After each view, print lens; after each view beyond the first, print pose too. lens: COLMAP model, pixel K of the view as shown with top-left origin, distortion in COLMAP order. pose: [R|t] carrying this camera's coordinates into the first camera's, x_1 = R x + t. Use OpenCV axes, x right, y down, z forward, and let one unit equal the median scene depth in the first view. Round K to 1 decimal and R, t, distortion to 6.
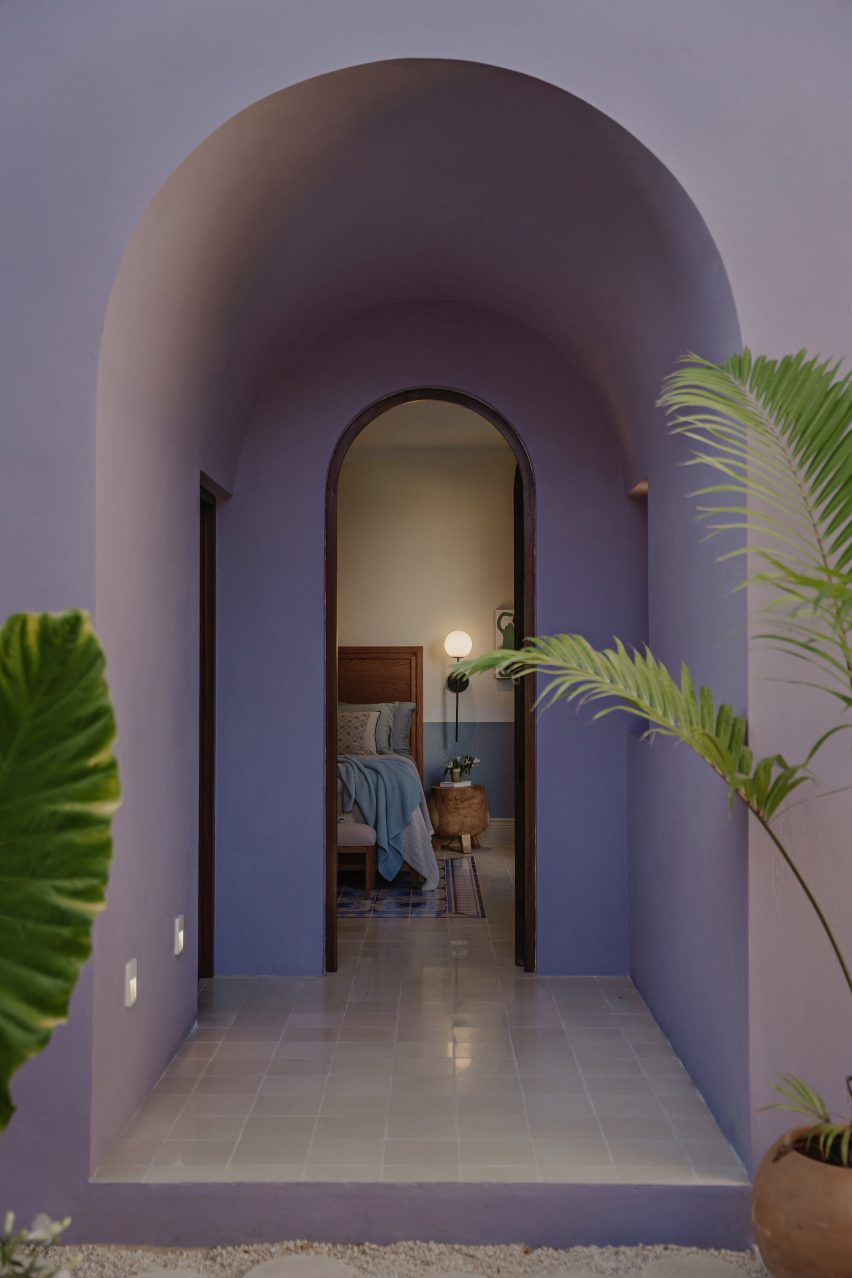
lens RADIAL K [[1372.7, 0, 426.0], [0, 1372.7, 639.0], [0, 0, 1]] dist [-0.080917, 0.003519]
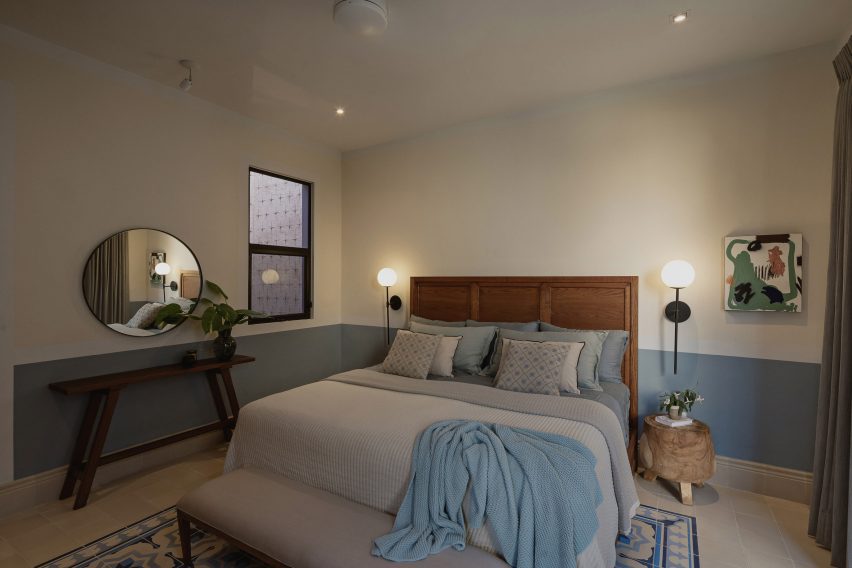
lens RADIAL K [[417.5, 0, 426.0], [0, 417.5, 284.0], [0, 0, 1]] dist [-0.000266, -0.001071]
pose [[0.862566, 0.006320, -0.505906, 0.019496], [0.007325, 0.999661, 0.024978, 0.002221], [0.505892, -0.025251, 0.862227, 0.668719]]
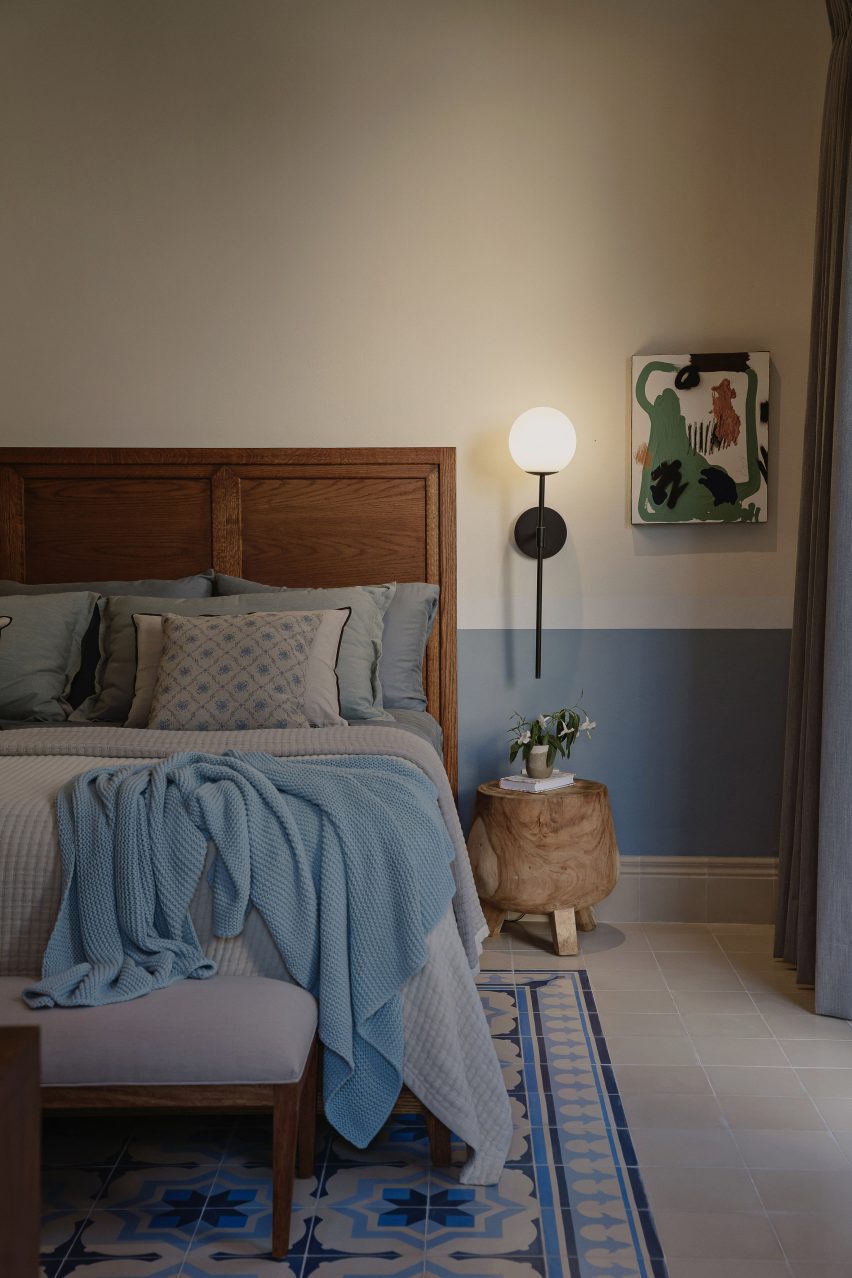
lens RADIAL K [[1698.0, 0, 432.5], [0, 1698.0, 657.9], [0, 0, 1]] dist [0.111406, -0.007472]
pose [[0.999910, -0.004414, -0.012655, -0.003131], [0.005690, 0.994703, 0.102630, 0.016310], [0.012134, -0.102693, 0.994639, 0.498938]]
